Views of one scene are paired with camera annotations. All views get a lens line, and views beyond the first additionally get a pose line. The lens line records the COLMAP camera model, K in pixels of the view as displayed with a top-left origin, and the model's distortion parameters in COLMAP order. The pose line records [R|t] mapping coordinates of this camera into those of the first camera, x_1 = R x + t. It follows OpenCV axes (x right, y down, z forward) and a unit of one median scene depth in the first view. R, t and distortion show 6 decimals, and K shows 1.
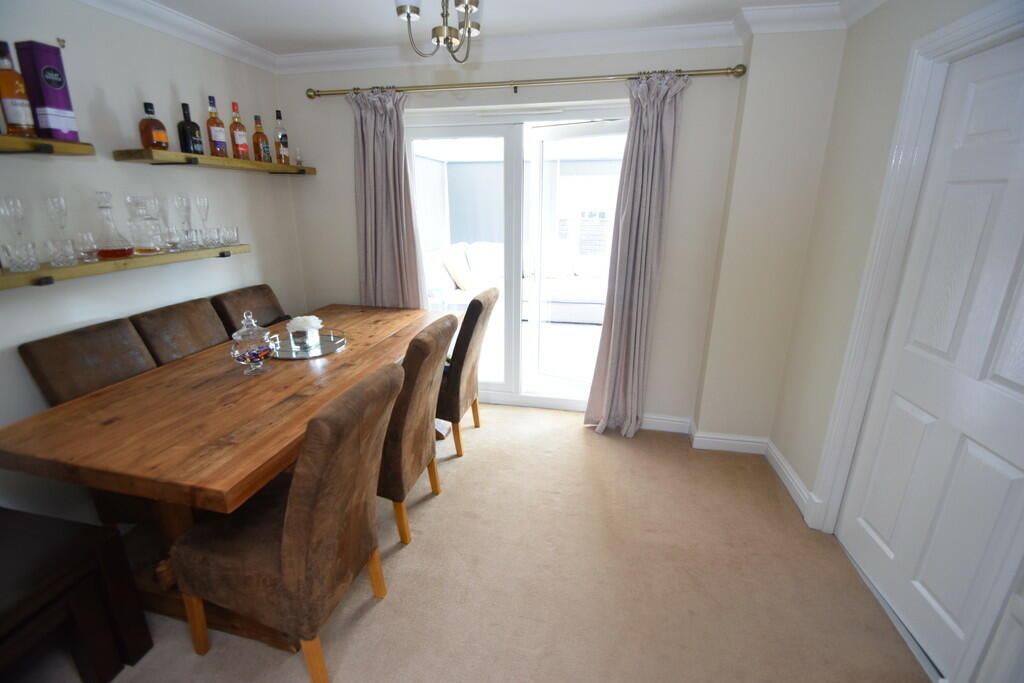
lens RADIAL K [[447.6, 0, 502.1], [0, 447.6, 337.6], [0, 0, 1]] dist [0.017753, -0.019099]
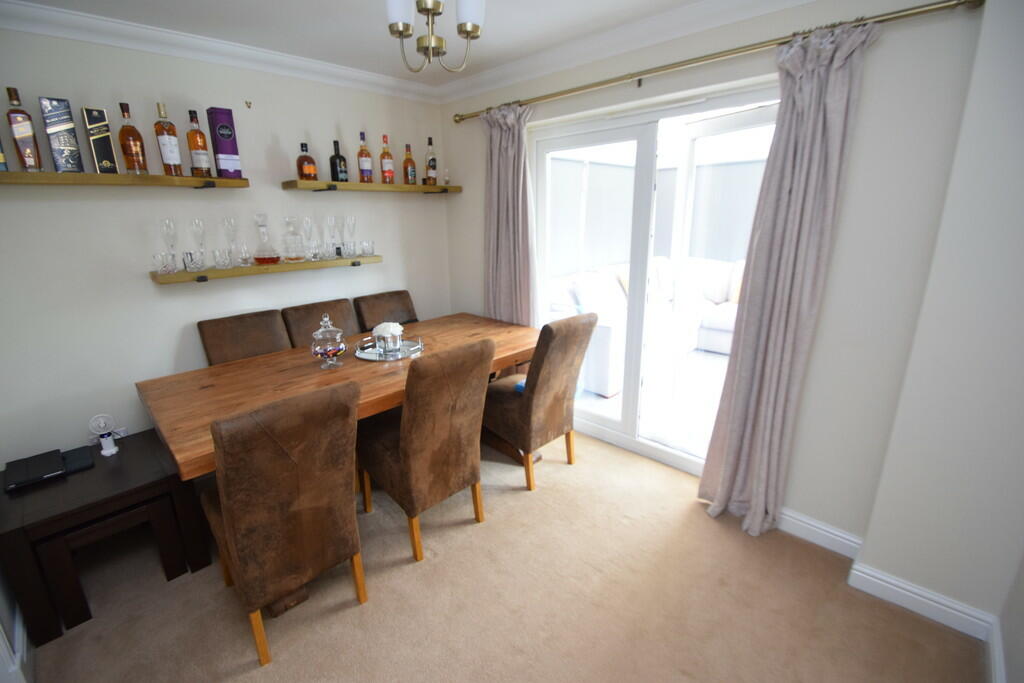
lens RADIAL K [[447.6, 0, 502.1], [0, 447.6, 337.6], [0, 0, 1]] dist [0.017753, -0.019099]
pose [[0.847764, 0.125598, -0.515288, 0.340388], [-0.135841, 0.990568, 0.017955, -0.064013], [0.512683, 0.054776, 0.856829, 0.185436]]
